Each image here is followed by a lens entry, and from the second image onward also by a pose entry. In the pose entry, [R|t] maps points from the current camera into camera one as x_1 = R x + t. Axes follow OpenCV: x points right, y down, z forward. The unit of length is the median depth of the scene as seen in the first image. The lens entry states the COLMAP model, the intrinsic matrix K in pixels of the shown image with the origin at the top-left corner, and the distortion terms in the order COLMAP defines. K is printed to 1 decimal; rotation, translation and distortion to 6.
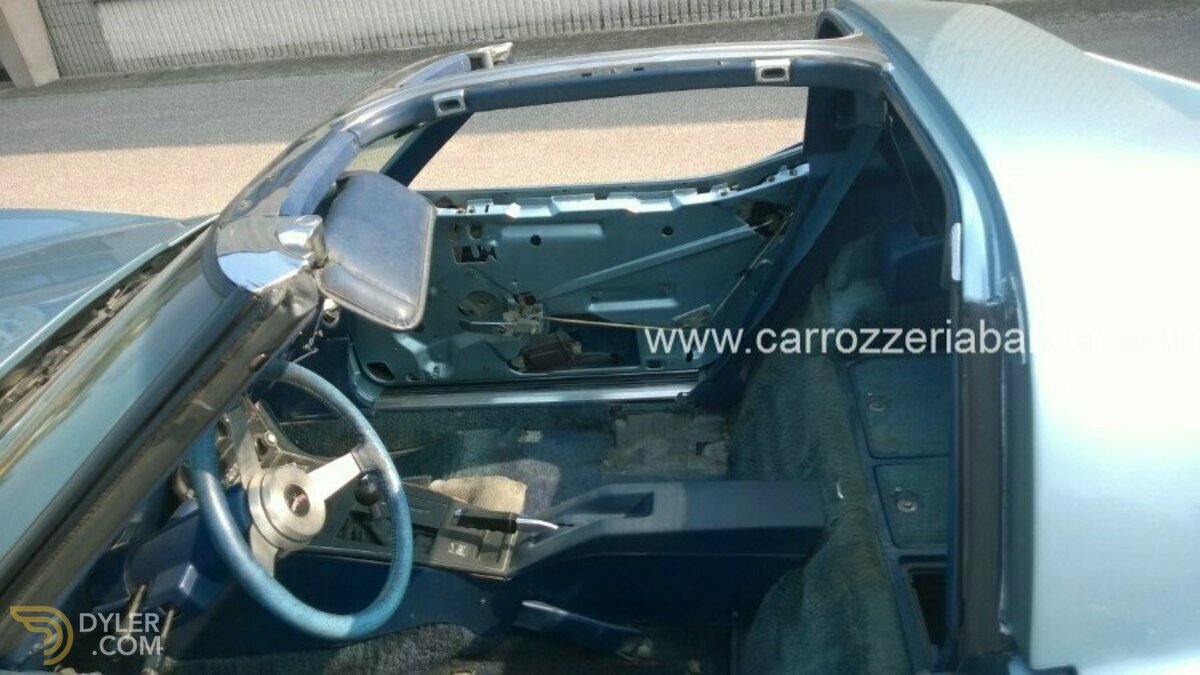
lens RADIAL K [[904.8, 0, 586.2], [0, 904.8, 341.2], [0, 0, 1]] dist [0.049094, -0.121141]
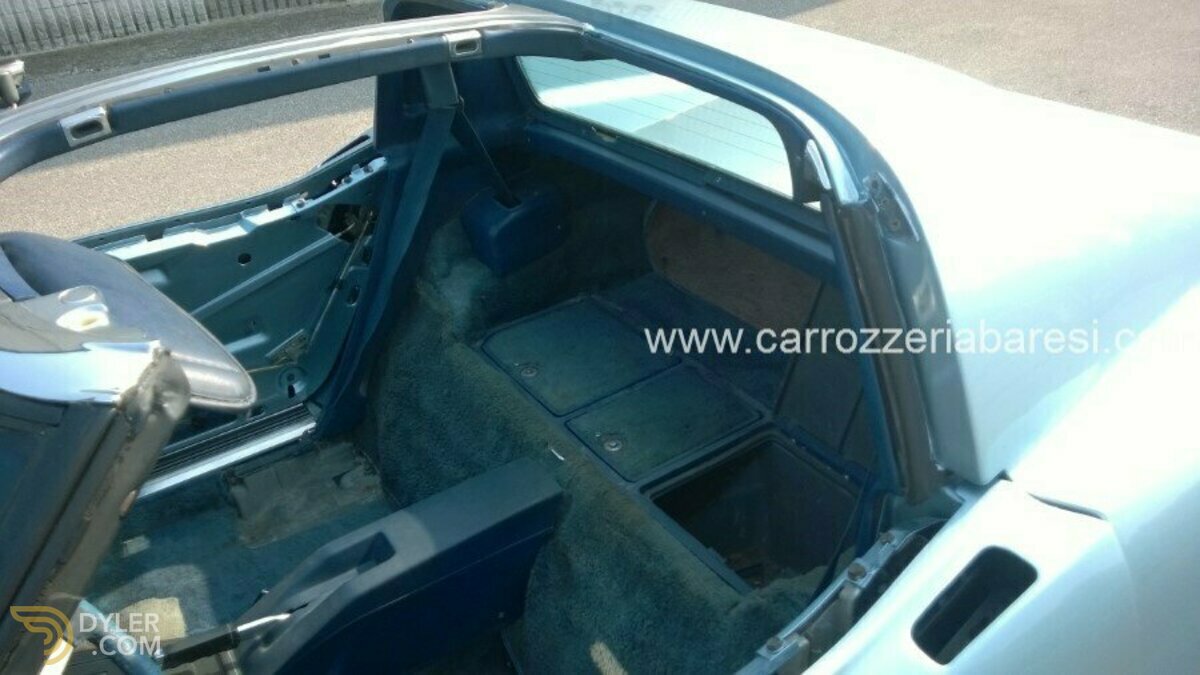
lens RADIAL K [[904.8, 0, 586.2], [0, 904.8, 341.2], [0, 0, 1]] dist [0.049094, -0.121141]
pose [[0.769097, -0.270420, 0.579105, -0.191488], [0.278965, 0.957248, 0.076510, -0.020703], [-0.575037, 0.102706, 0.811655, 0.104246]]
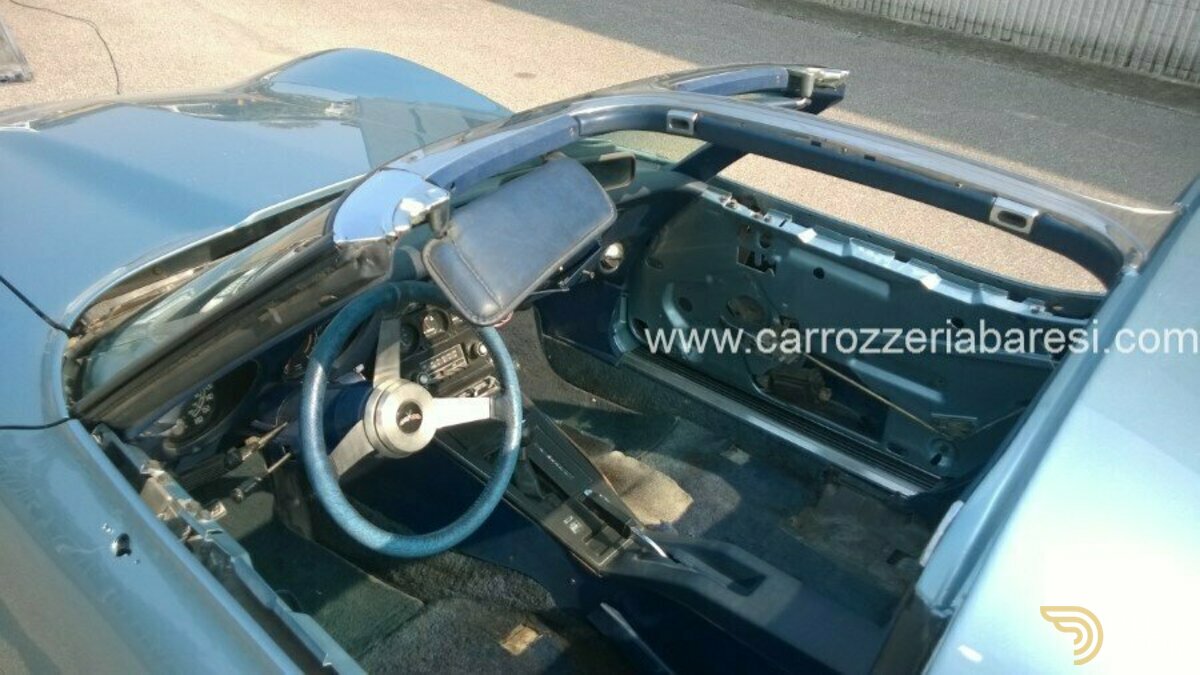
lens RADIAL K [[904.9, 0, 584.2], [0, 904.9, 338.3], [0, 0, 1]] dist [0.009781, -0.044593]
pose [[0.820573, 0.420207, -0.387411, 0.142324], [-0.398238, 0.906566, 0.139805, -0.088387], [0.409960, 0.039562, 0.911245, 0.050538]]
